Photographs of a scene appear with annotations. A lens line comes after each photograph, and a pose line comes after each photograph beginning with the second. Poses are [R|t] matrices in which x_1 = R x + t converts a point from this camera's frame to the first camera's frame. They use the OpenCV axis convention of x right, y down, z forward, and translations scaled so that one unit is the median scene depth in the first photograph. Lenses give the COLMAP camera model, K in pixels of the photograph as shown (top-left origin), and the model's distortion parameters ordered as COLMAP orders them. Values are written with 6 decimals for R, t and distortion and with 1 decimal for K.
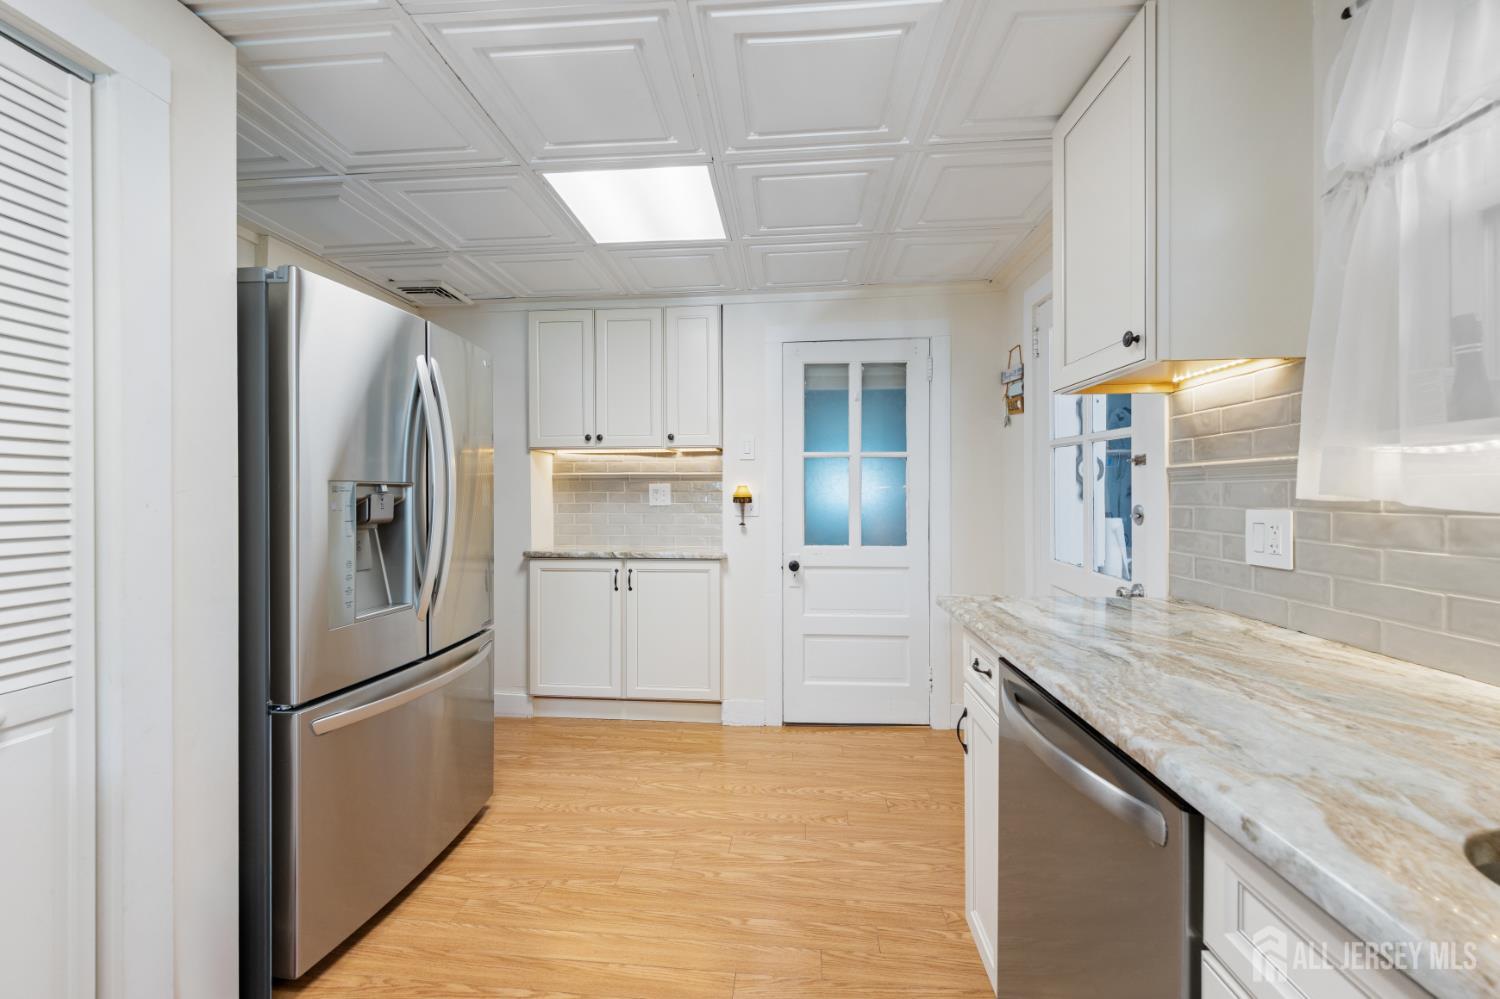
lens RADIAL K [[593.3, 0, 742.0], [0, 593.3, 494.2], [0, 0, 1]] dist [0.009105, -0.001927]
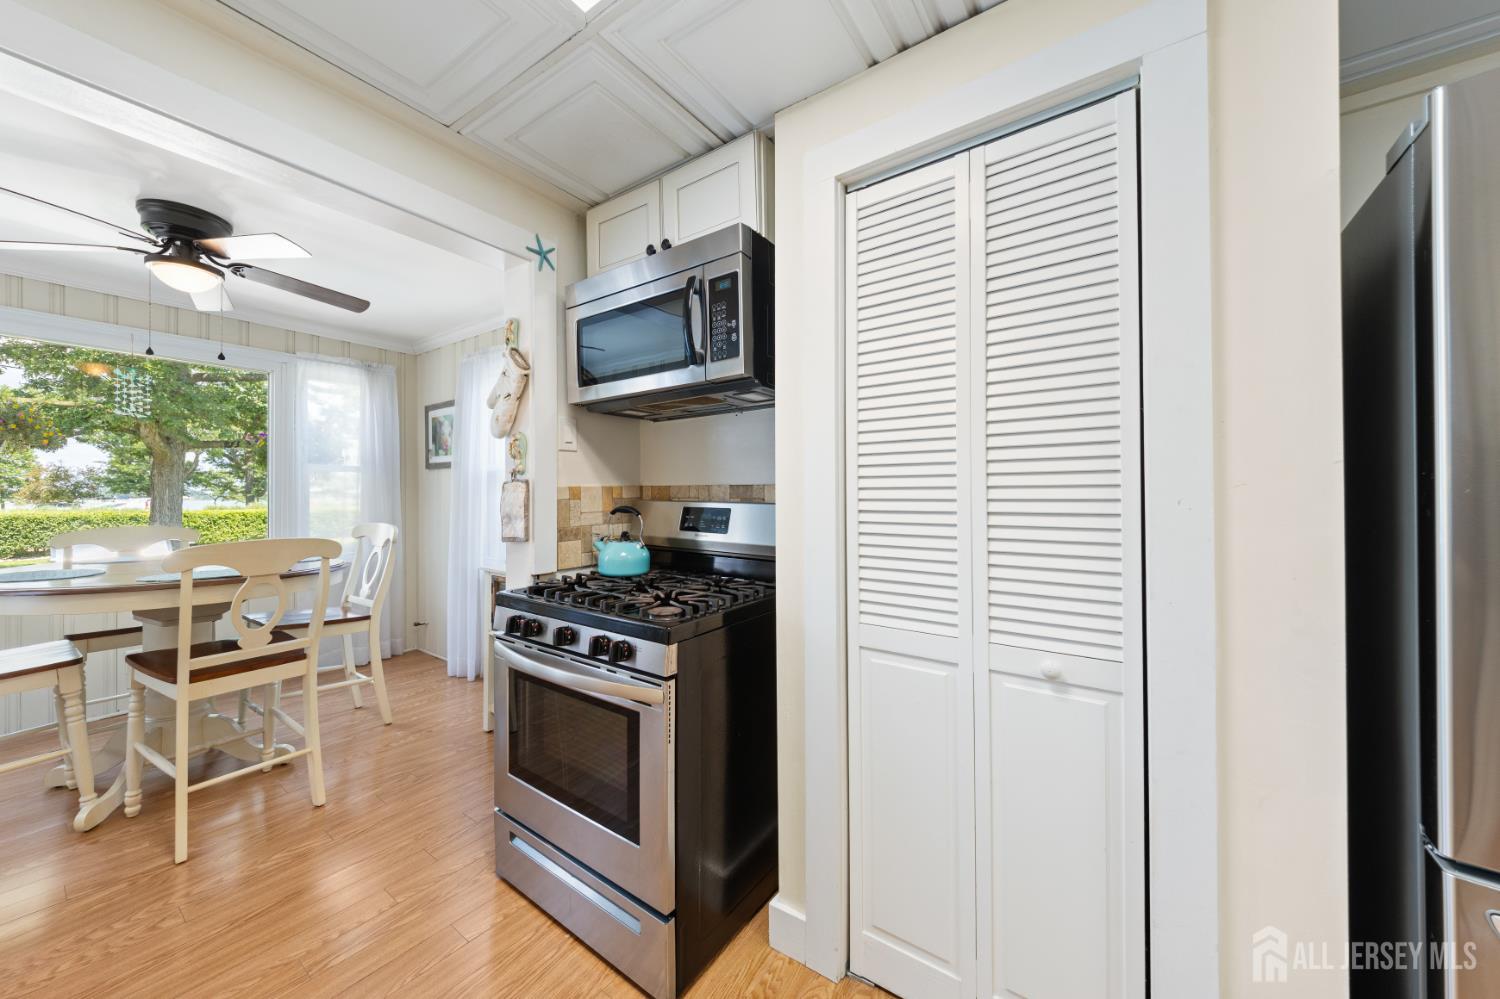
lens RADIAL K [[536.2, 0, 742.2], [0, 536.2, 489.6], [0, 0, 1]] dist [0.008515, -0.001882]
pose [[-0.516906, -0.004746, -0.856029, 0.015103], [0.004803, 0.999953, -0.008444, 0.001690], [0.856029, -0.008476, -0.516859, 0.327927]]
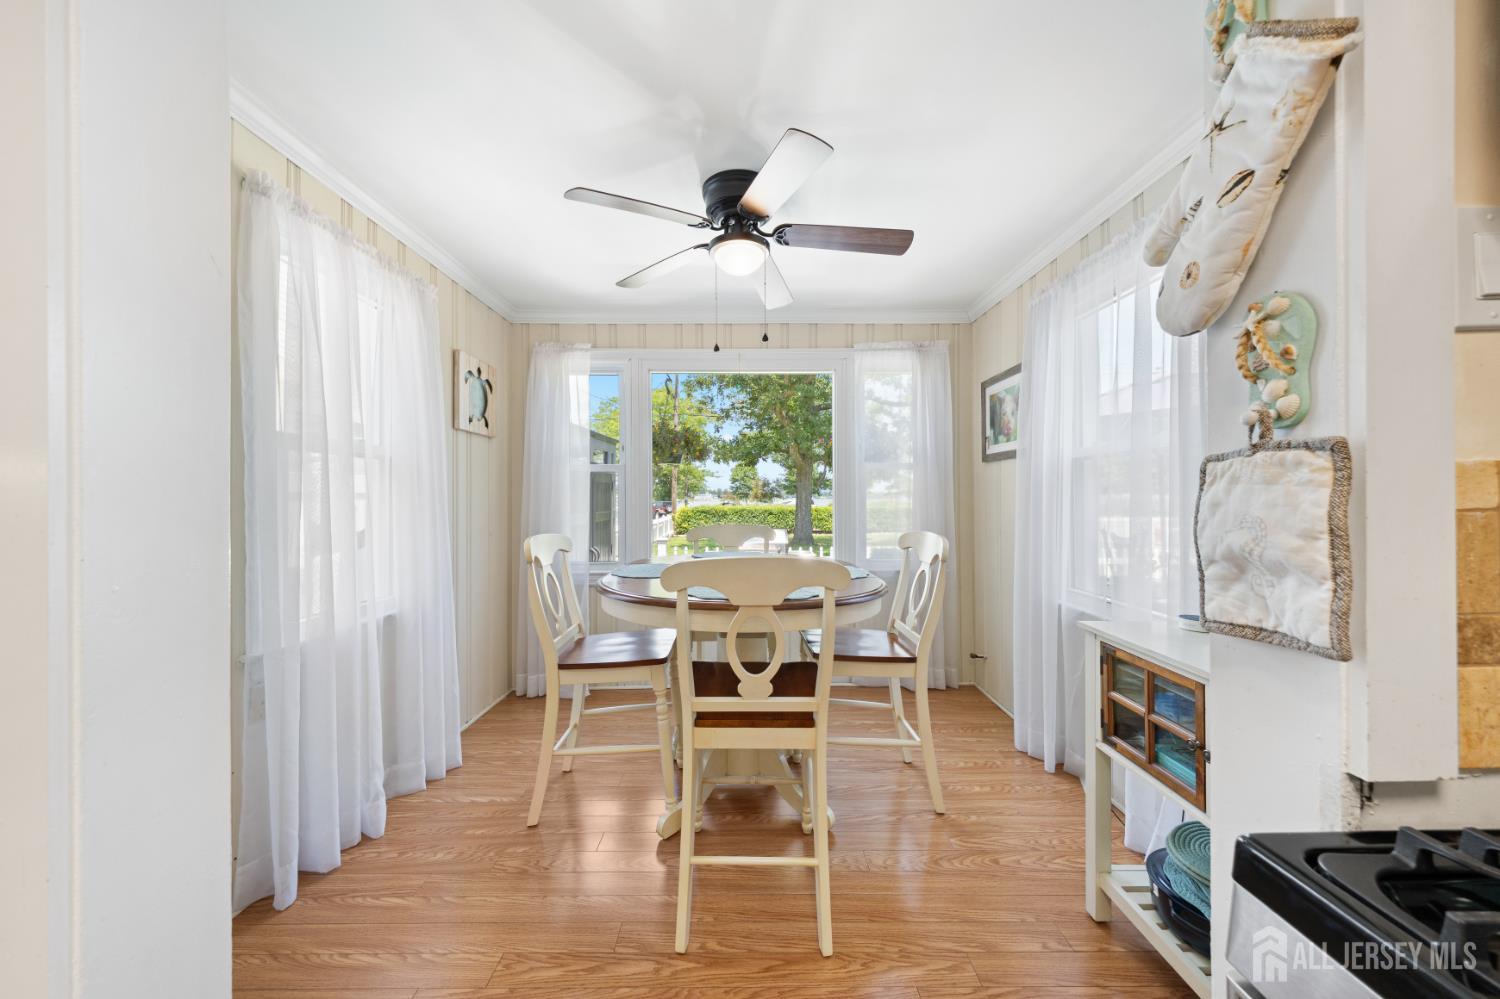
lens RADIAL K [[536.2, 0, 747.1], [0, 536.2, 496.2], [0, 0, 1]] dist [0.008515, -0.001882]
pose [[-0.996199, 0.005044, -0.086957, -0.170648], [0.005274, 0.999983, -0.002416, 0.001719], [0.086944, -0.002865, -0.996209, -0.028057]]
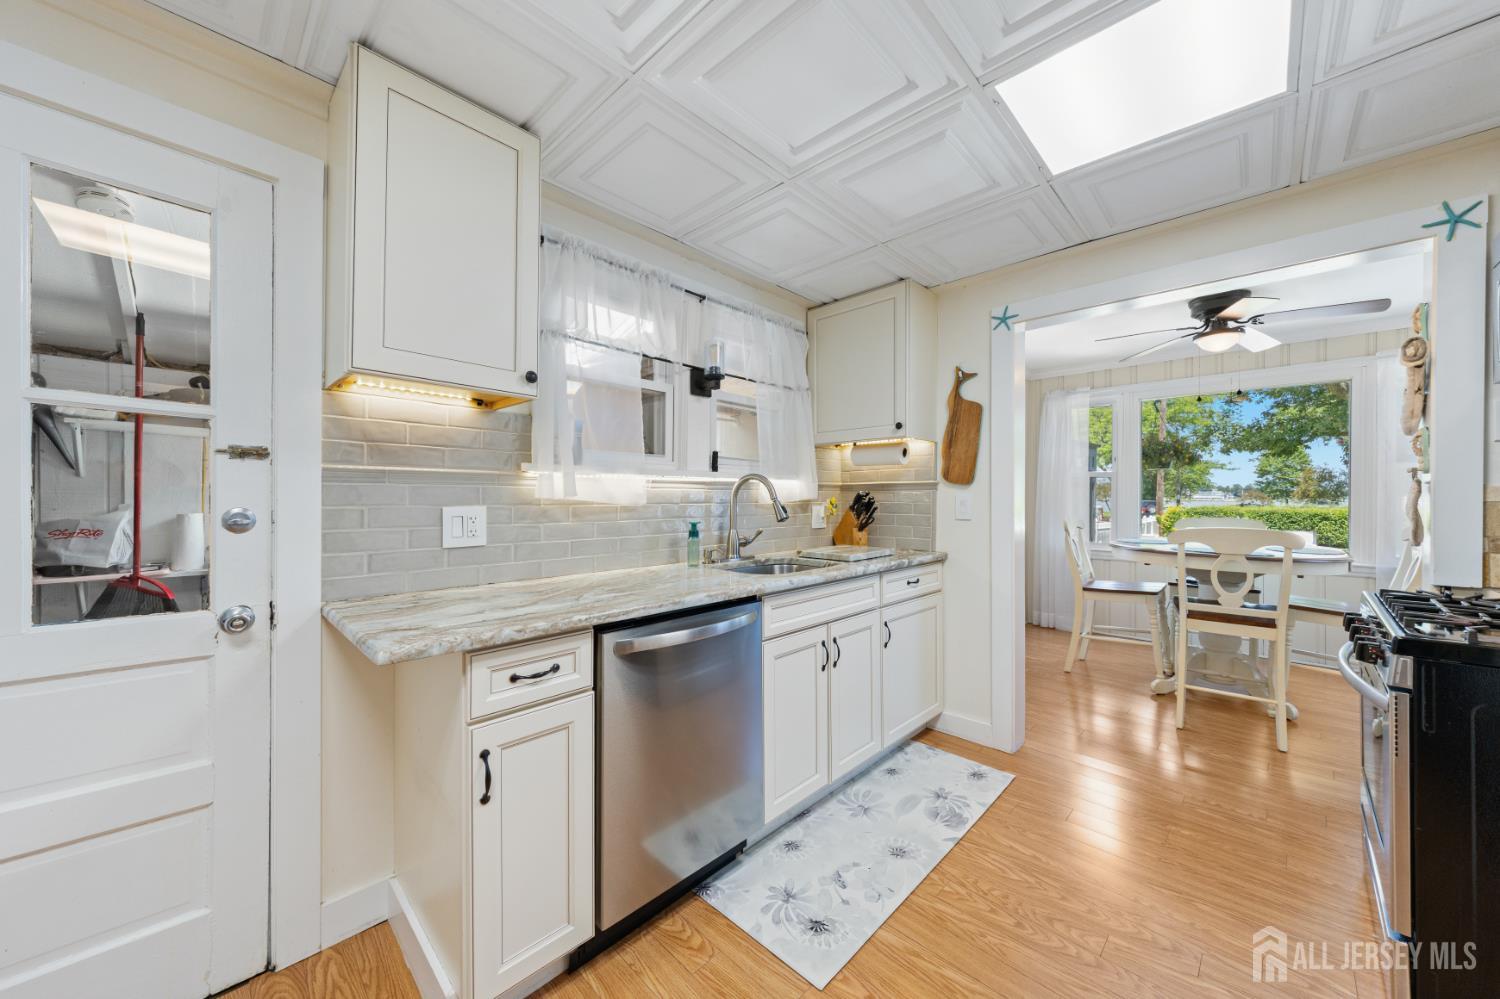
lens RADIAL K [[536.2, 0, 750.0], [0, 536.2, 498.2], [0, 0, 1]] dist [0.008515, -0.001882]
pose [[-0.766032, -0.002102, 0.642799, -0.198601], [0.000007, 0.999995, 0.003279, 0.000974], [-0.642803, 0.002516, -0.766028, 0.675351]]
